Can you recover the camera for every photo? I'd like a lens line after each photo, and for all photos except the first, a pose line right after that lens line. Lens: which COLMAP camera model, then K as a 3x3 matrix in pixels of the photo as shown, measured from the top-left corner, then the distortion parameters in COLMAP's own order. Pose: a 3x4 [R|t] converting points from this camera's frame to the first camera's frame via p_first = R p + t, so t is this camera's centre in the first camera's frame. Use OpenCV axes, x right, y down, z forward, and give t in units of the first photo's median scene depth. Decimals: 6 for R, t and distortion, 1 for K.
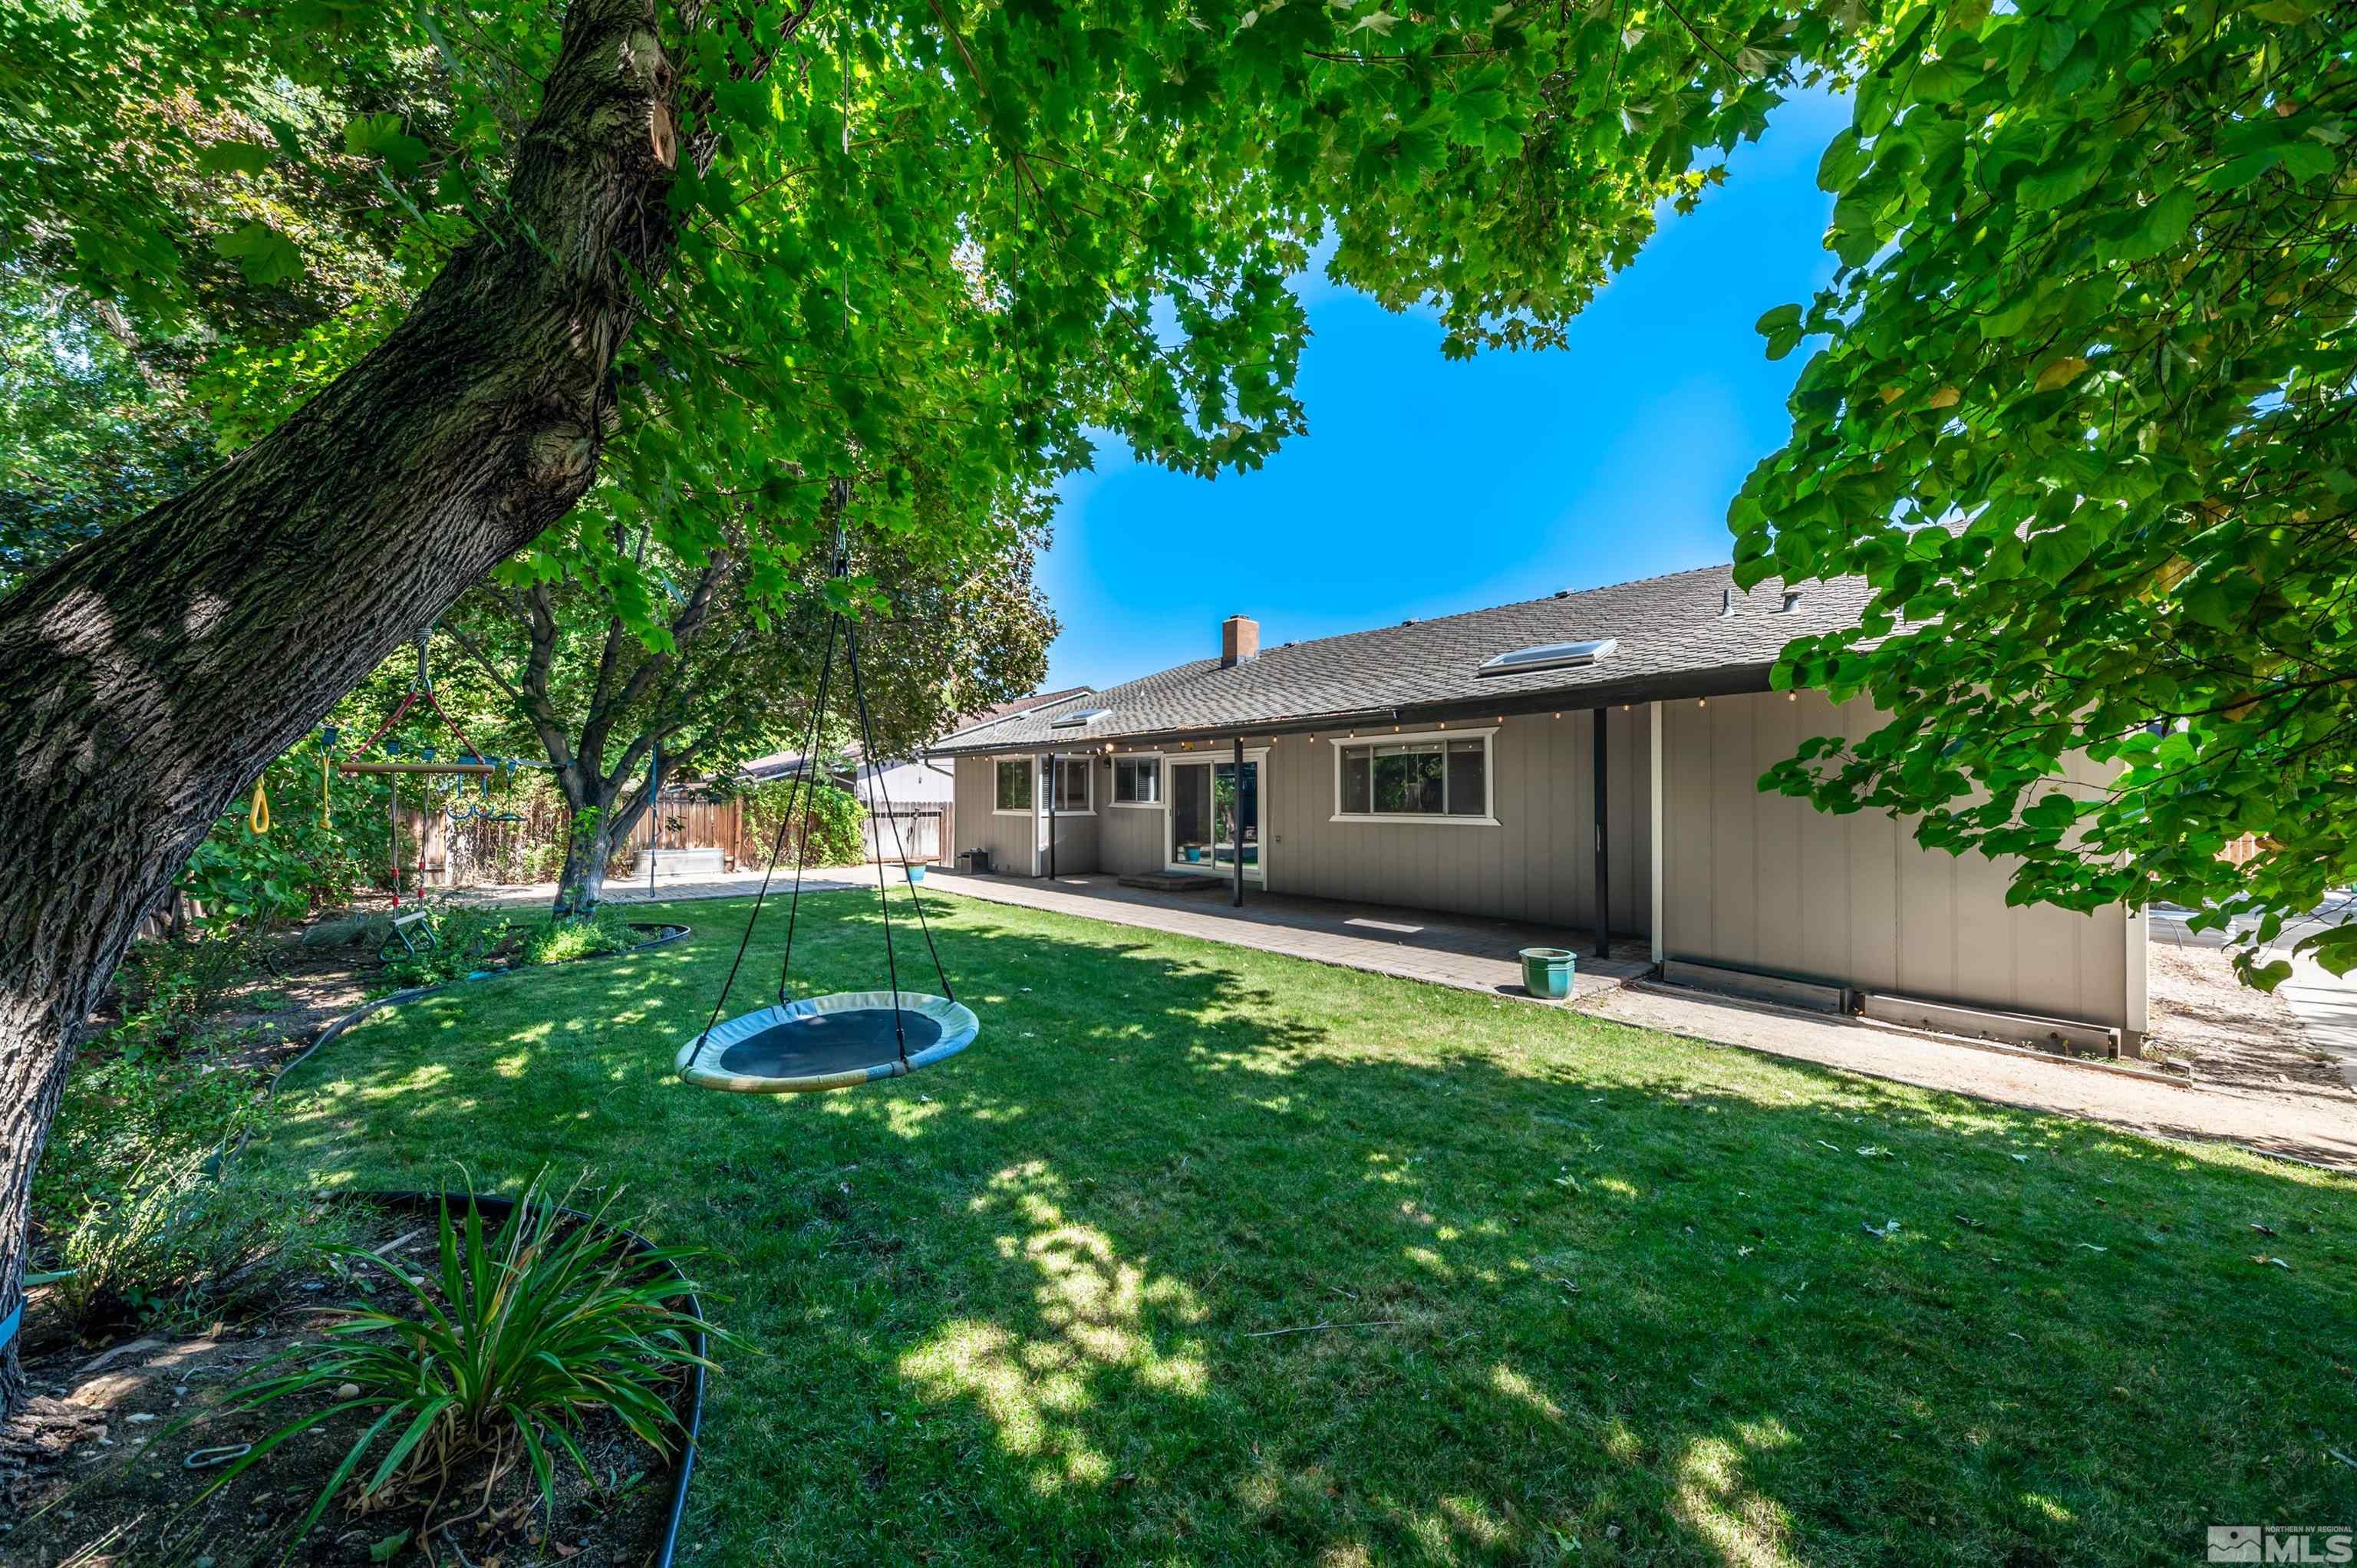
lens RADIAL K [[811.5, 0, 1173.2], [0, 811.5, 792.6], [0, 0, 1]] dist [0.000936, -0.002403]
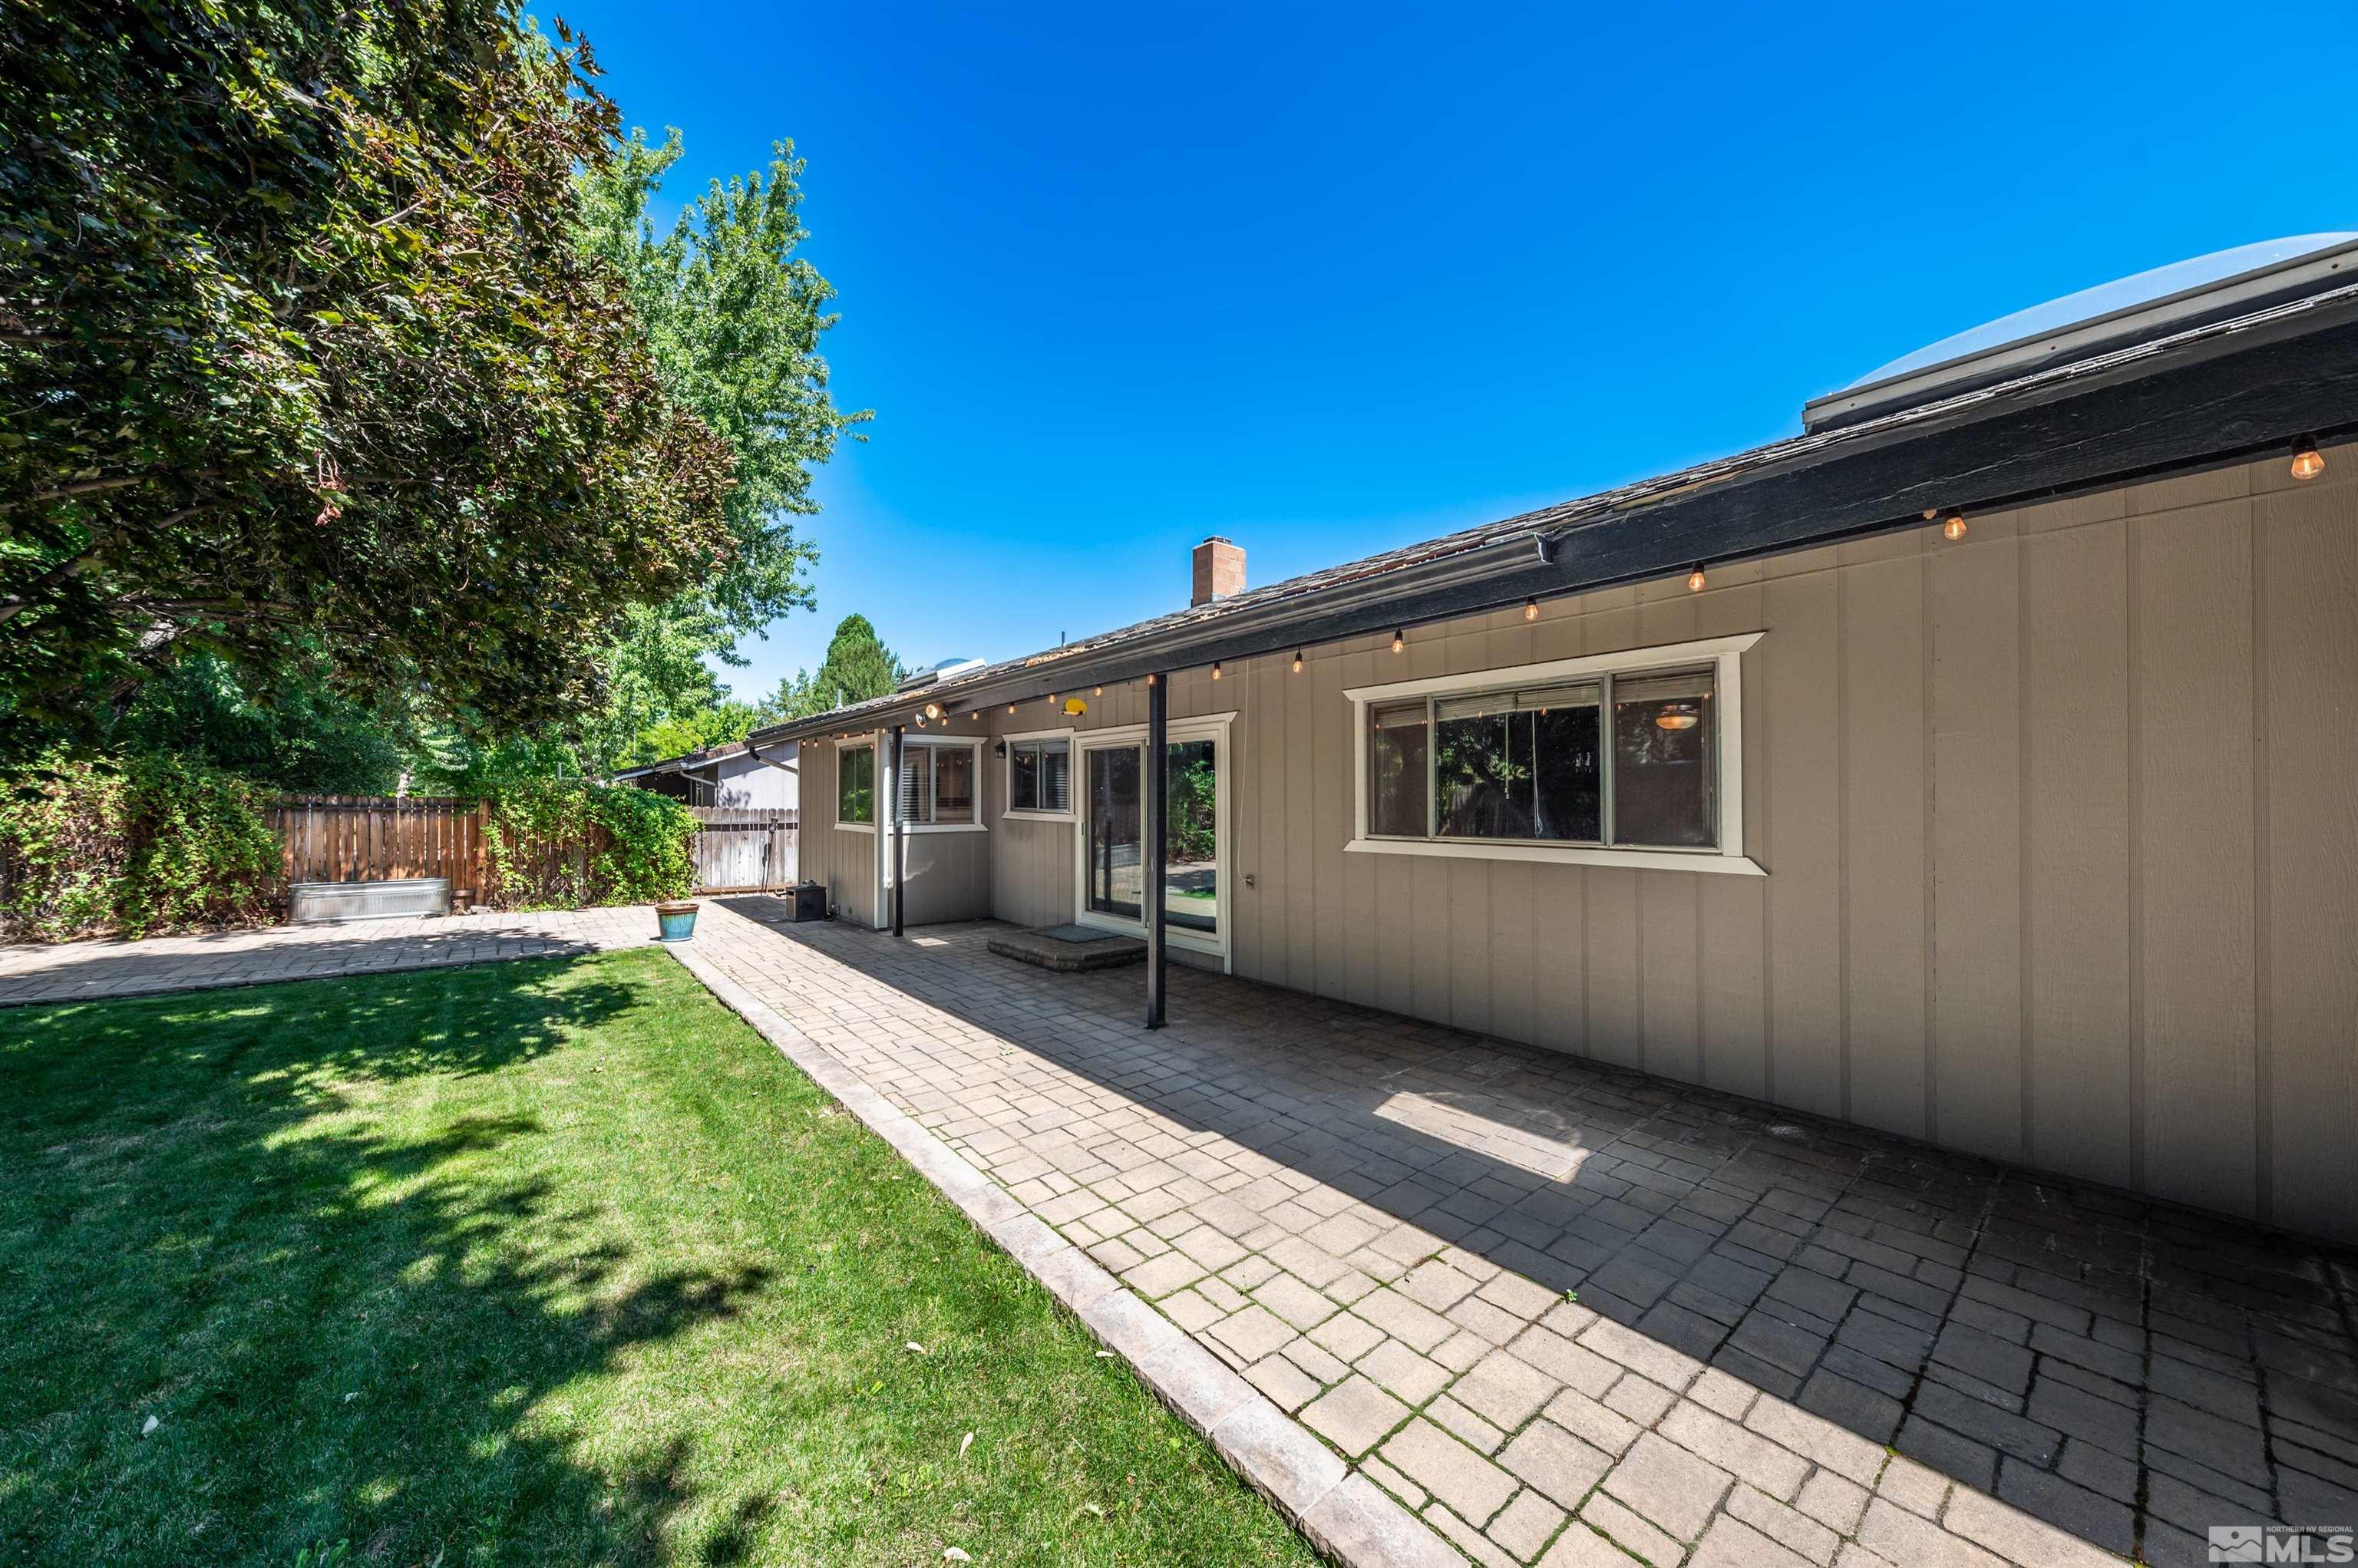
lens RADIAL K [[811.8, 0, 1173.7], [0, 811.8, 792.6], [0, 0, 1]] dist [0.000936, -0.002403]
pose [[0.999601, -0.000170, -0.028233, 0.143121], [0.000024, 0.999987, -0.005176, 0.001446], [0.028233, 0.005173, 0.999588, 0.695394]]
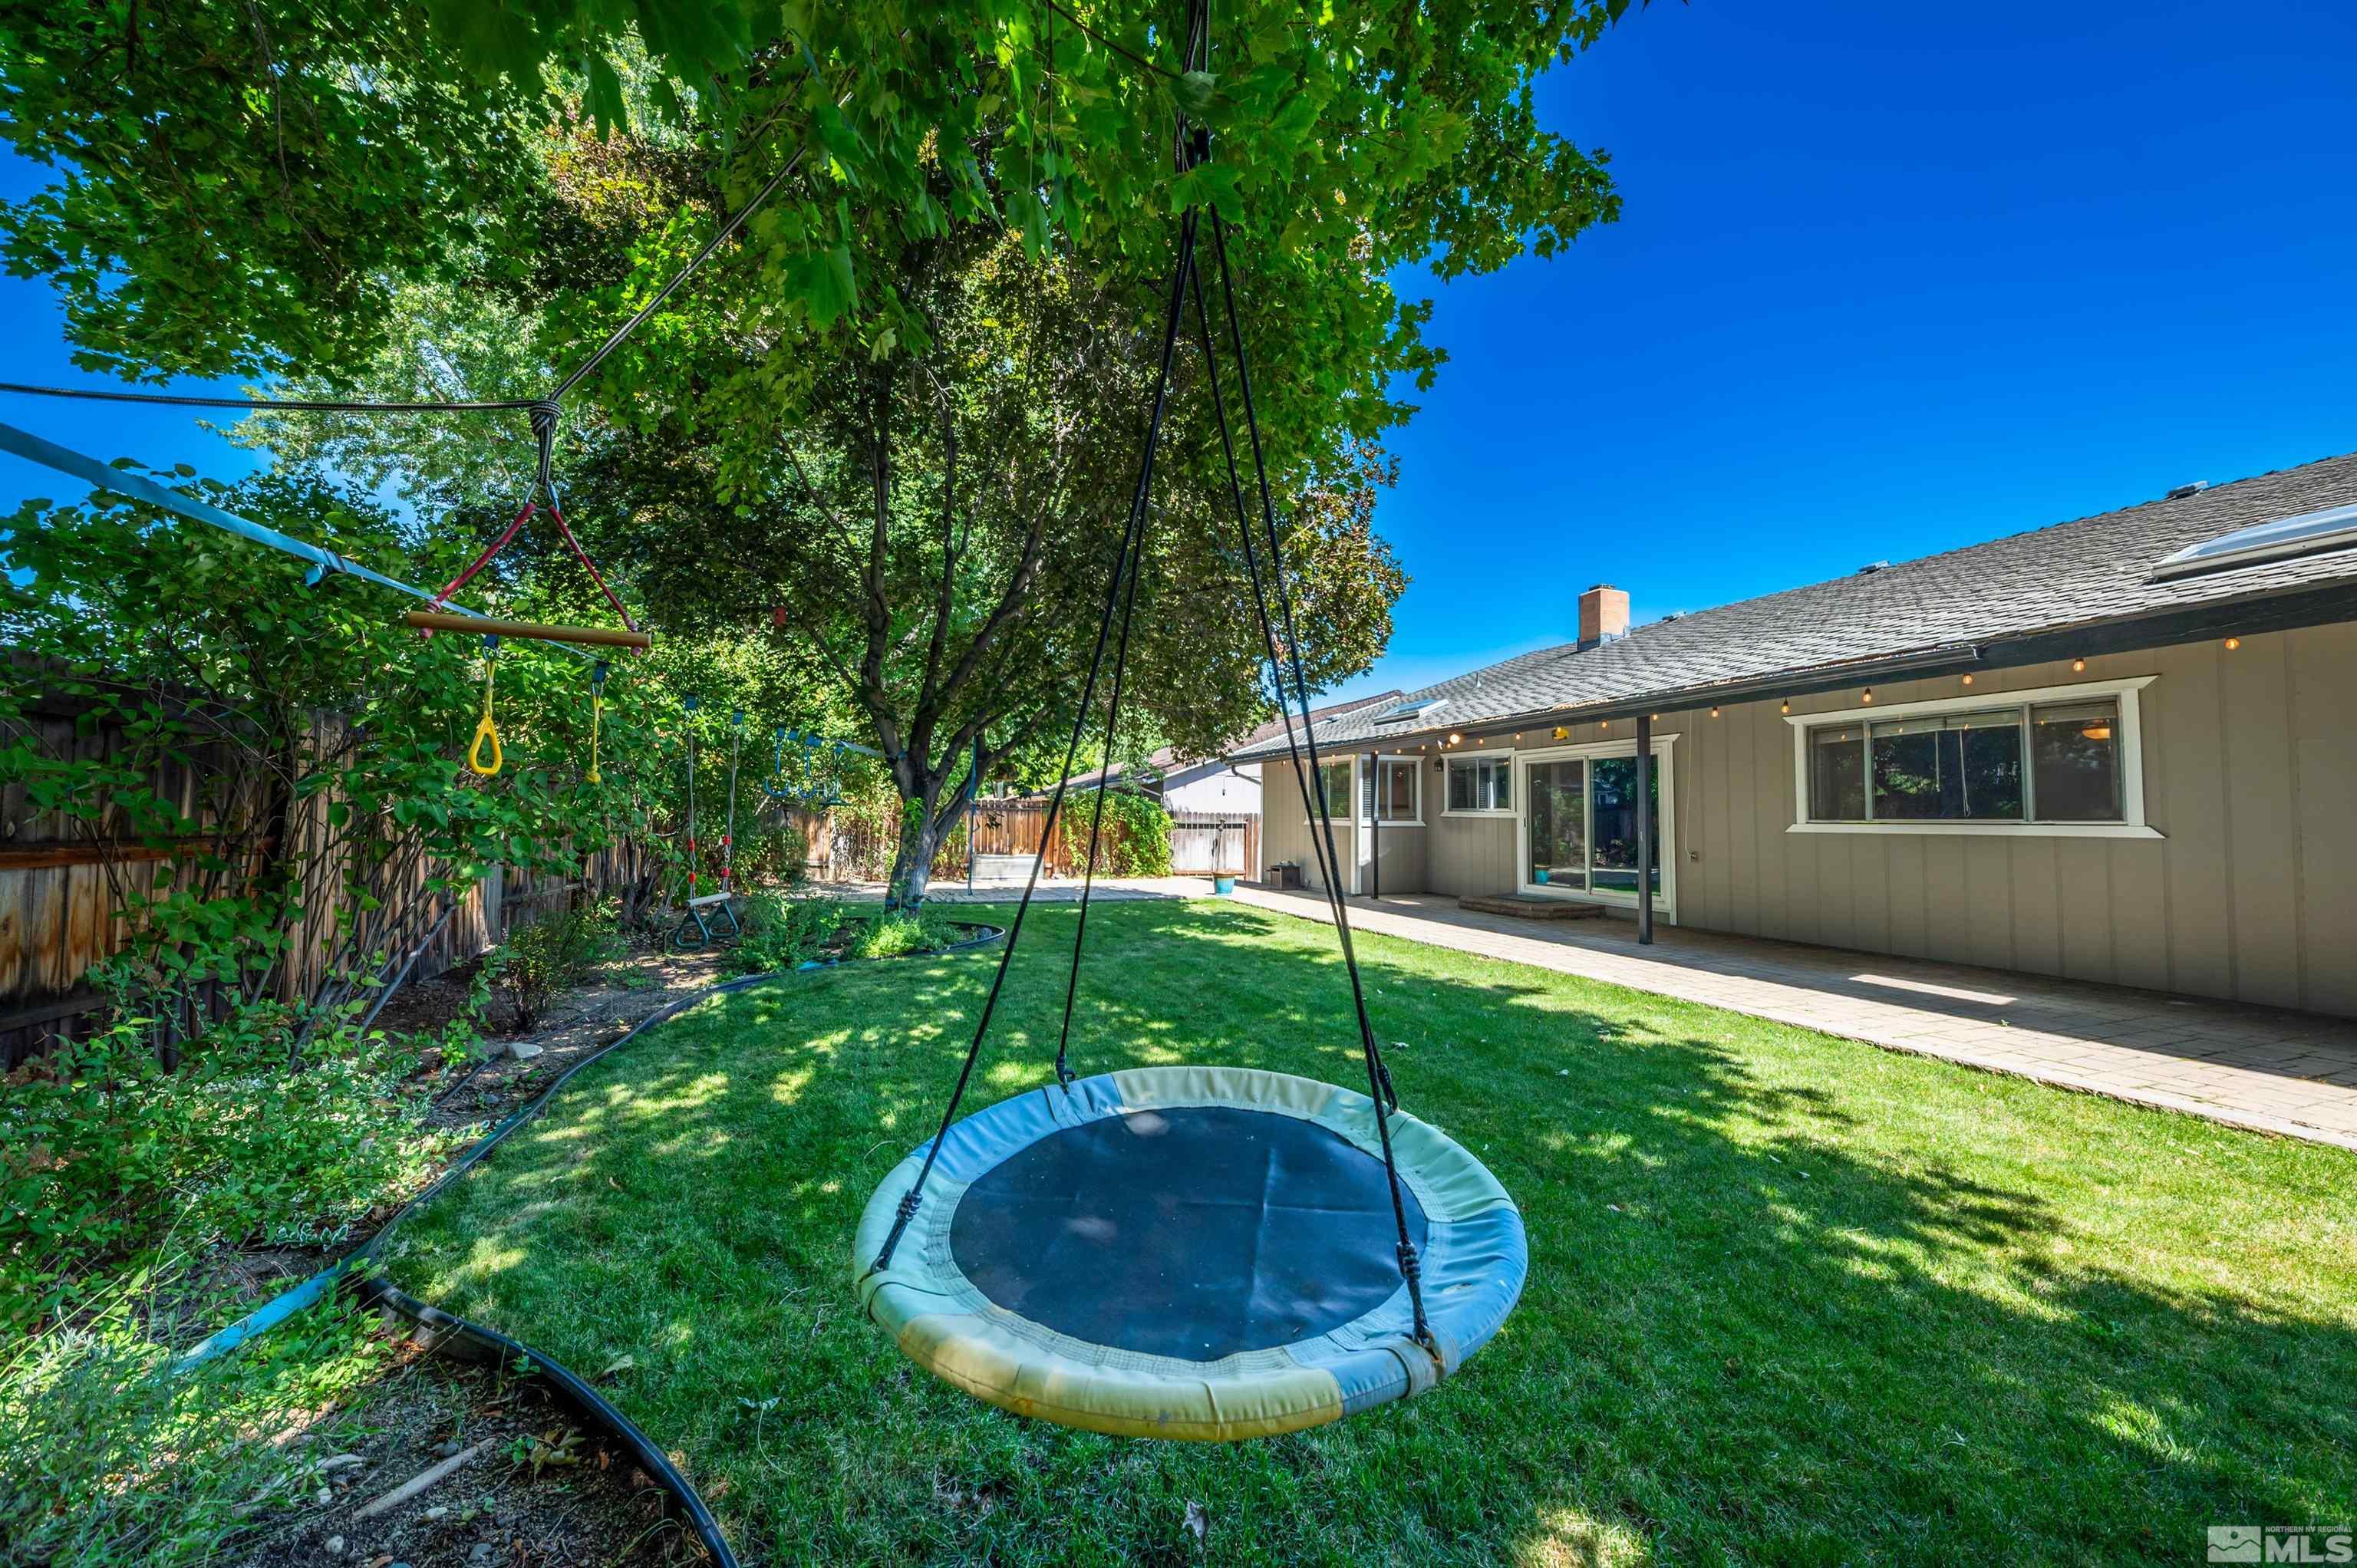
lens RADIAL K [[805.0, 0, 1153.9], [0, 805.0, 785.2], [0, 0, 1]] dist [-0.000167, -0.002468]
pose [[0.929111, -0.007910, -0.369715, -0.089914], [-0.005545, 0.999361, -0.035316, 0.031792], [0.369758, 0.034862, 0.928474, 0.195217]]
